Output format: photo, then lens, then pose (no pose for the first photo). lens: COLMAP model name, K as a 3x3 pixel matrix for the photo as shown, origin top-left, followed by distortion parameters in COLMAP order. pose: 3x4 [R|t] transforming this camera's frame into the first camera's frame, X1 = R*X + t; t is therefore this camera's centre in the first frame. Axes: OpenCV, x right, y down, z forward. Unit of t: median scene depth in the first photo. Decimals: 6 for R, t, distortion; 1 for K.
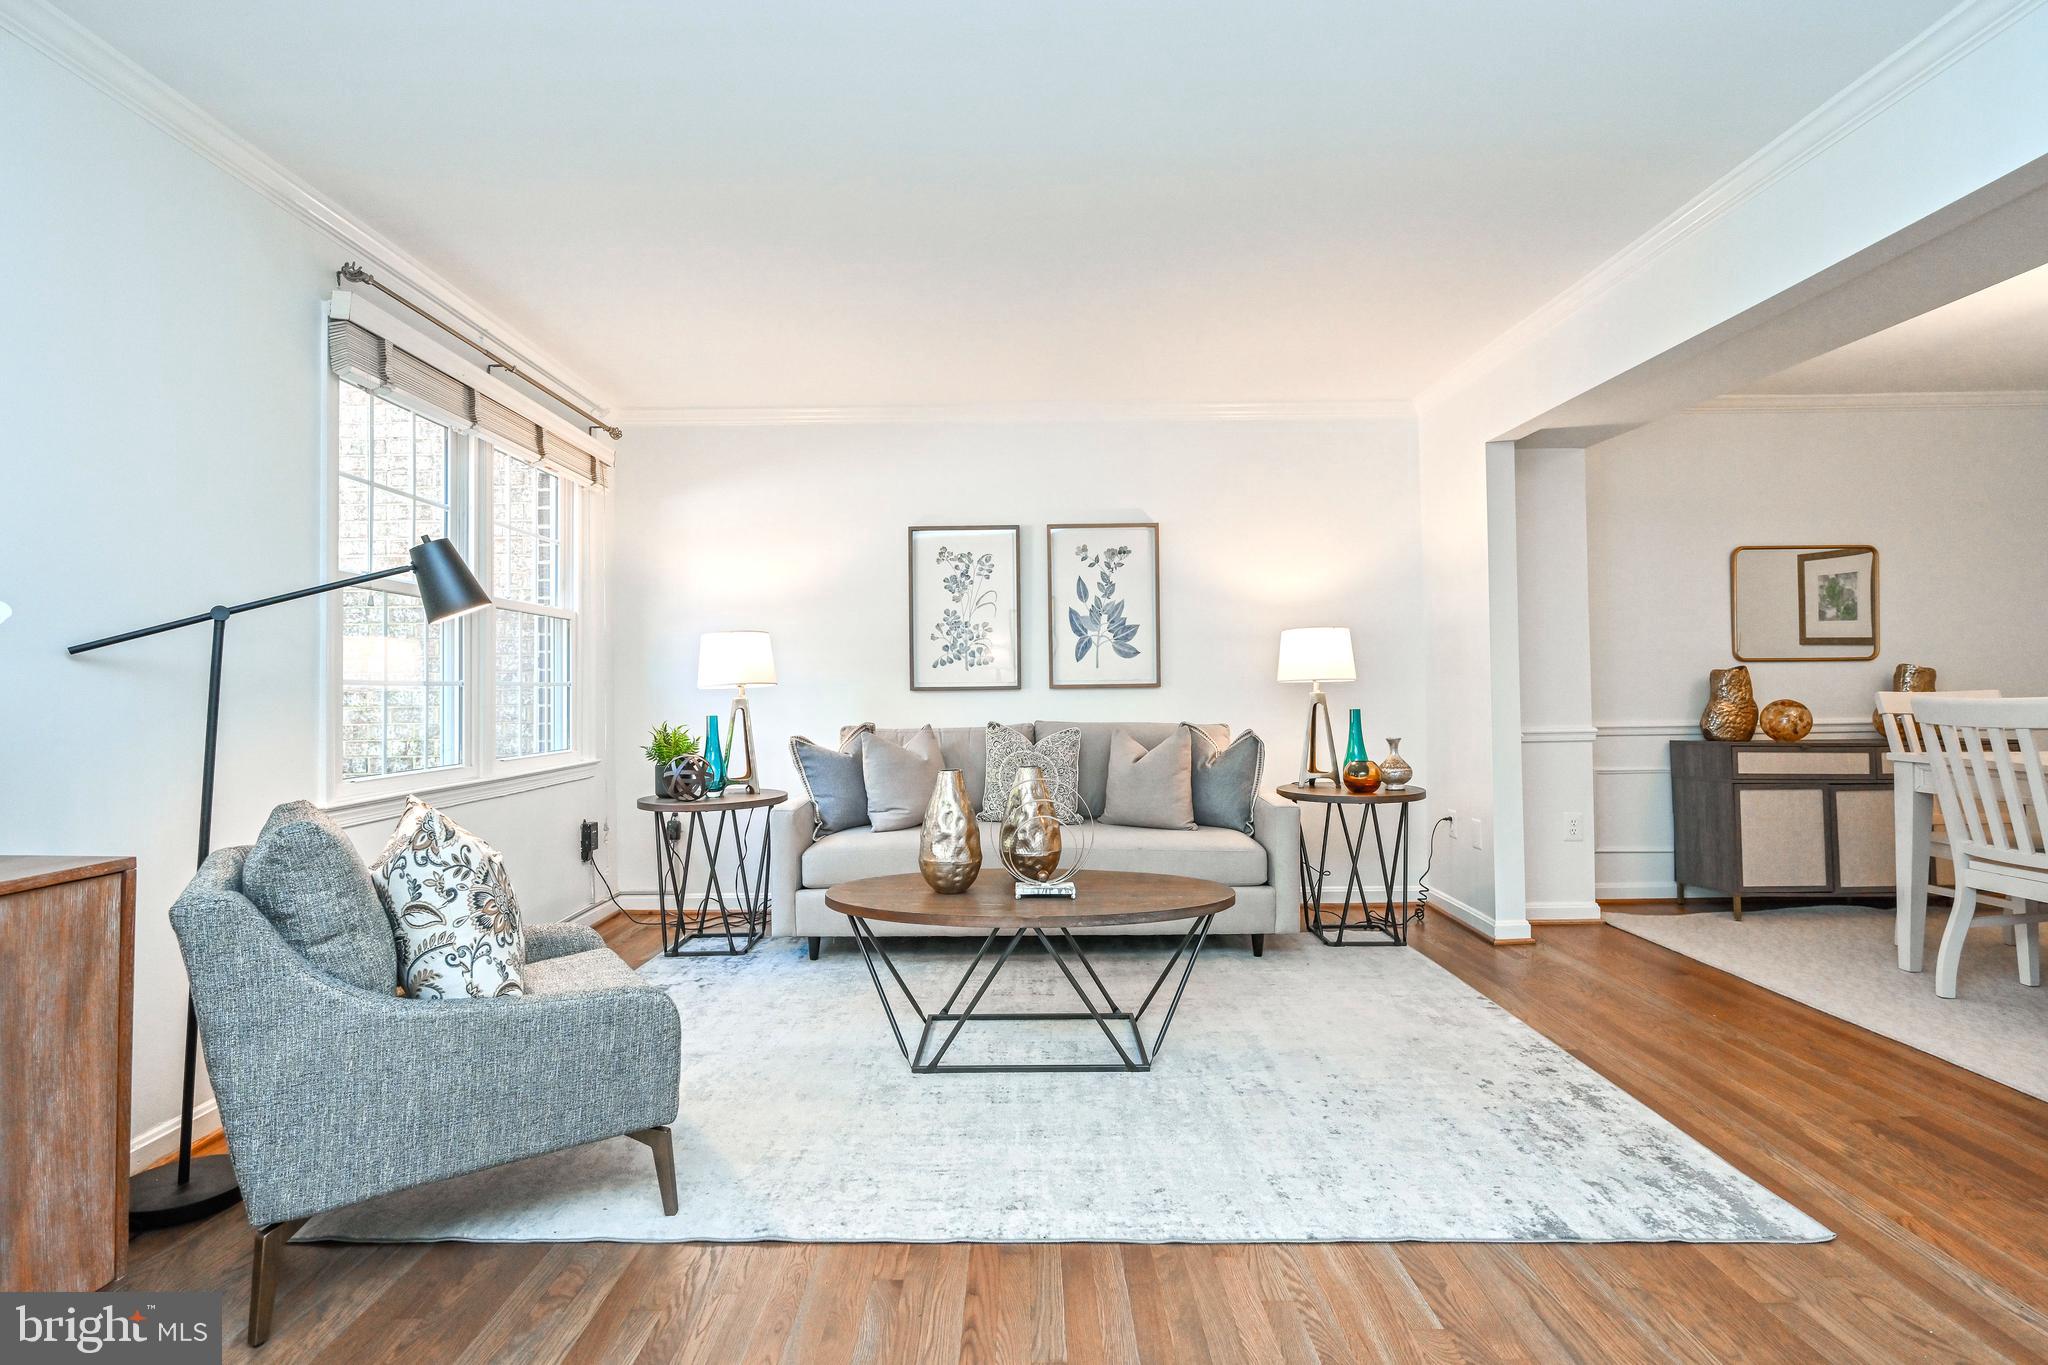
lens RADIAL K [[1000.9, 0, 1024.0], [0, 1000.9, 682.5], [0, 0, 1]] dist [-0.002008, 0.000339]
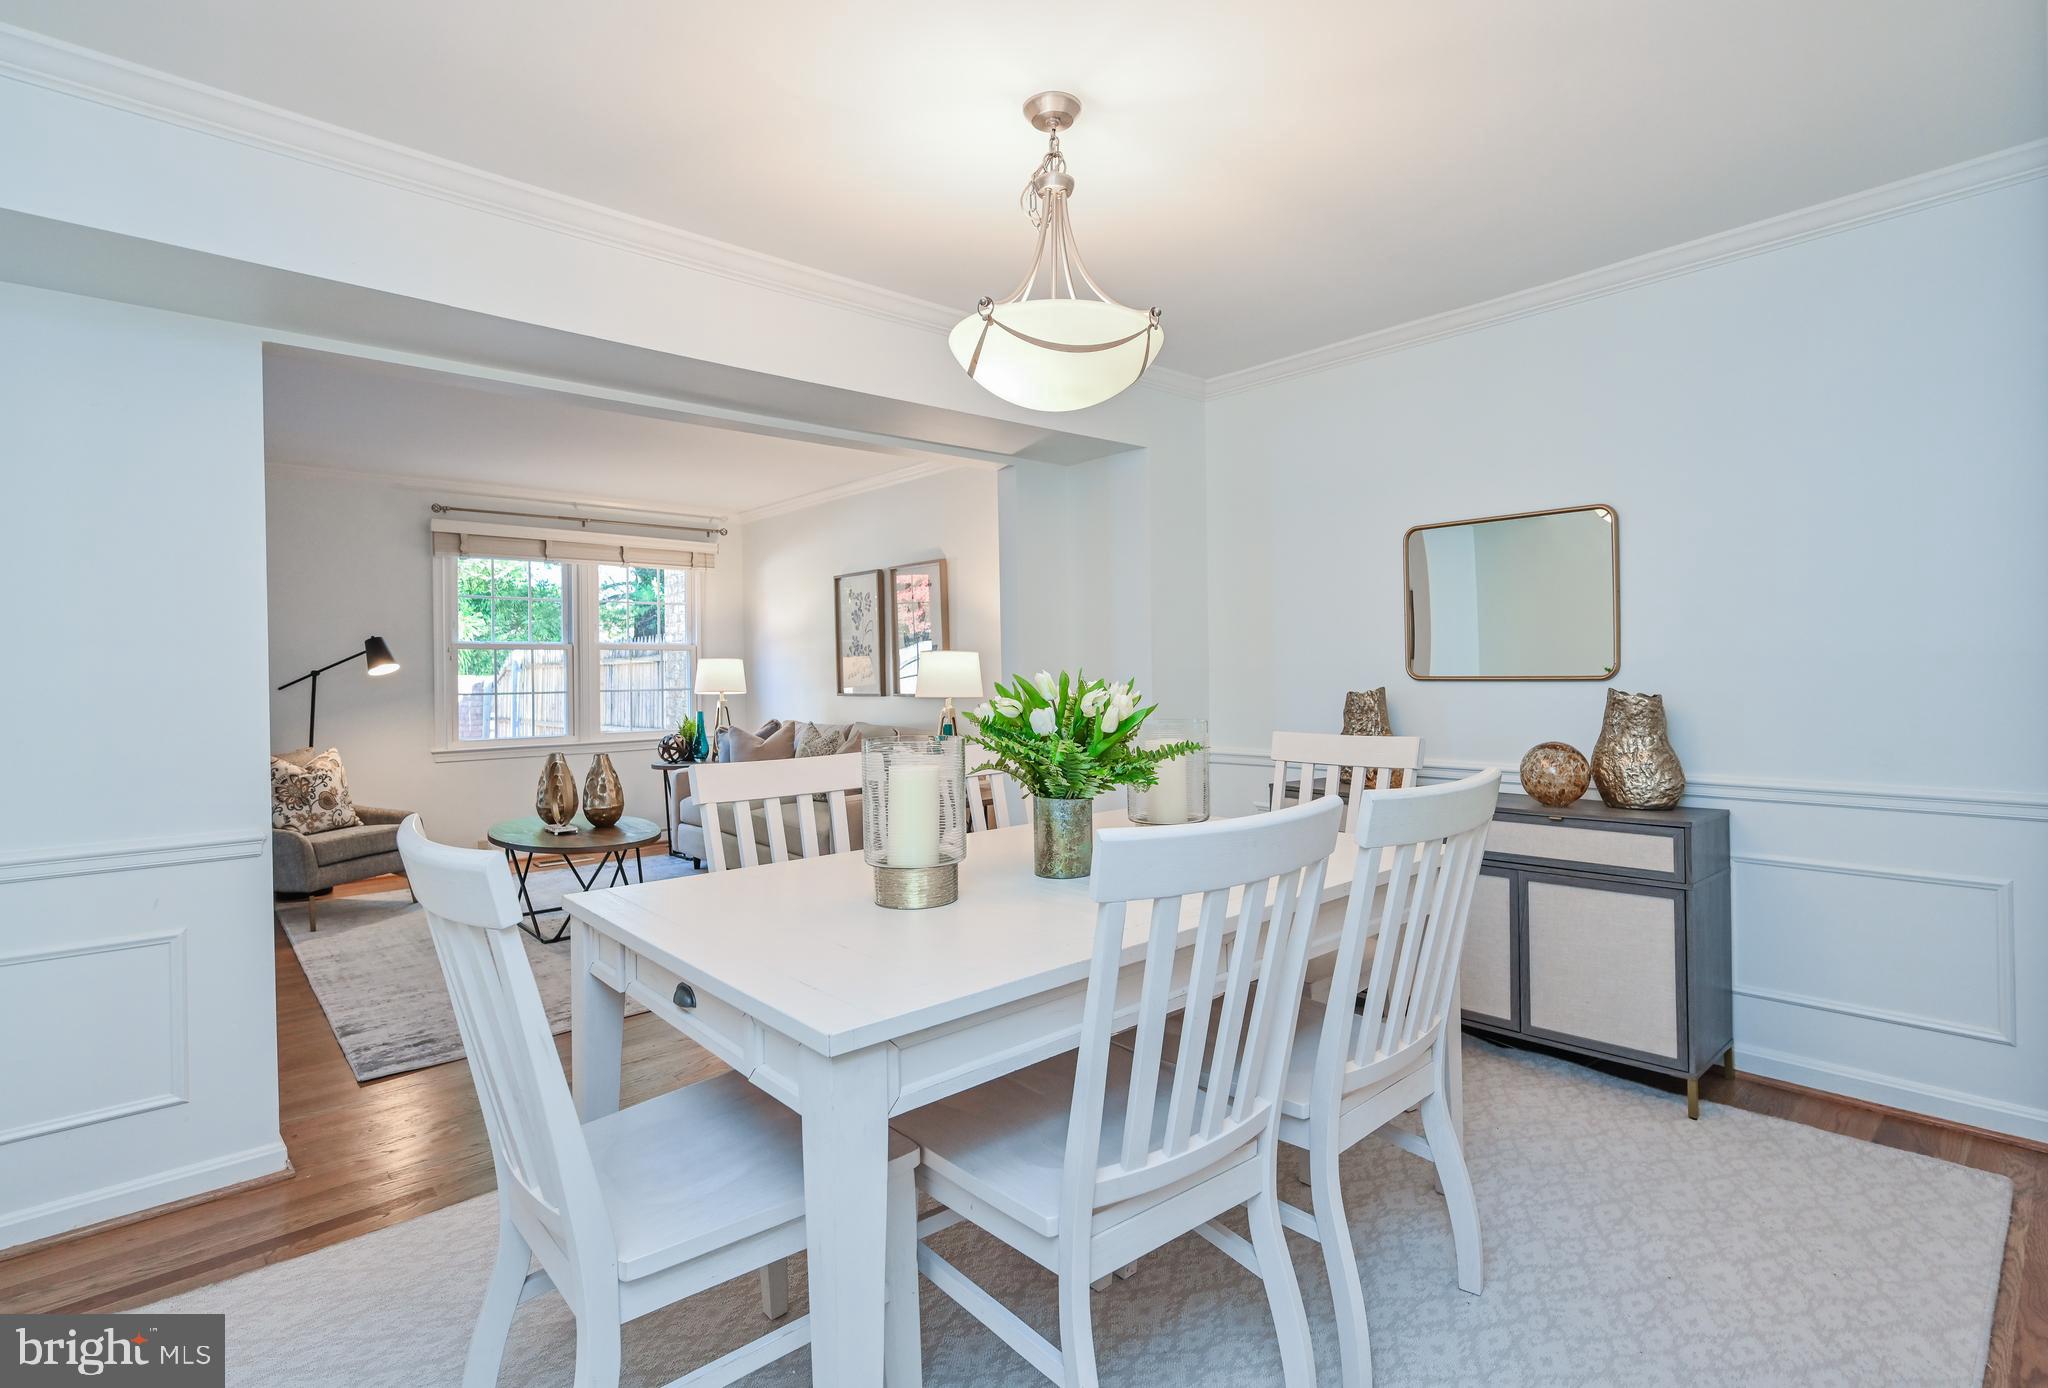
lens RADIAL K [[984.1, 0, 1058.7], [0, 984.1, 683.1], [0, 0, 1]] dist [0.012568, -0.000050]
pose [[0.677915, 0.011510, -0.735050, 1.262404], [0.010713, 0.999617, 0.025533, -0.047092], [0.735062, -0.025183, 0.677532, 0.357296]]
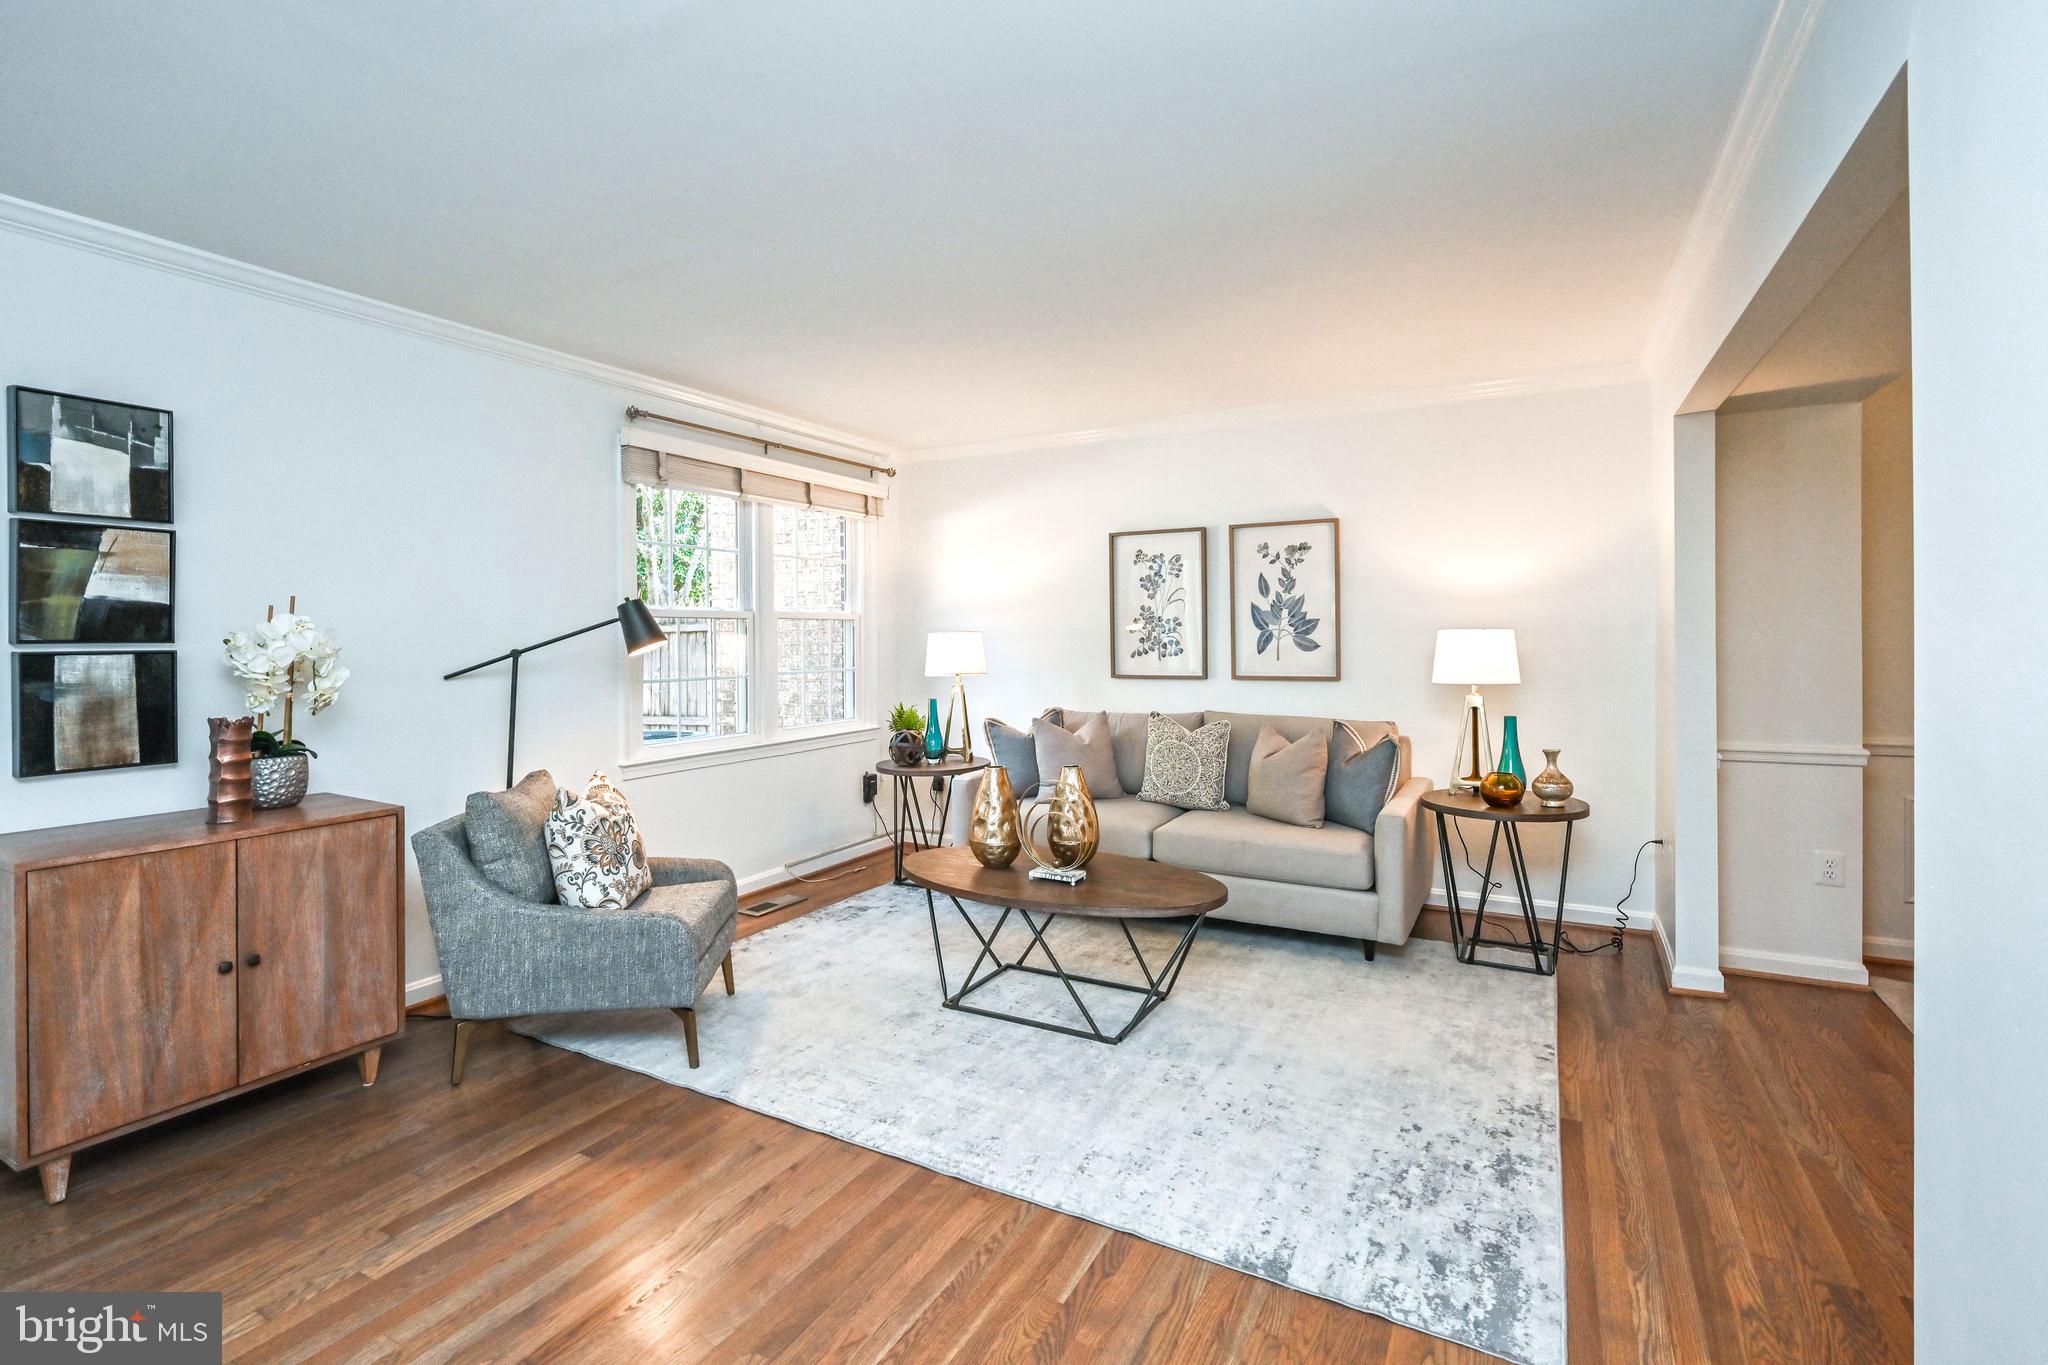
lens RADIAL K [[947.2, 0, 1027.1], [0, 947.2, 658.3], [0, 0, 1]] dist [0.000398, -0.000109]
pose [[0.879413, 0.015695, -0.475800, 0.365354], [0.001425, 0.999365, 0.035600, -0.061172], [0.476057, -0.031985, 0.878833, 0.010815]]
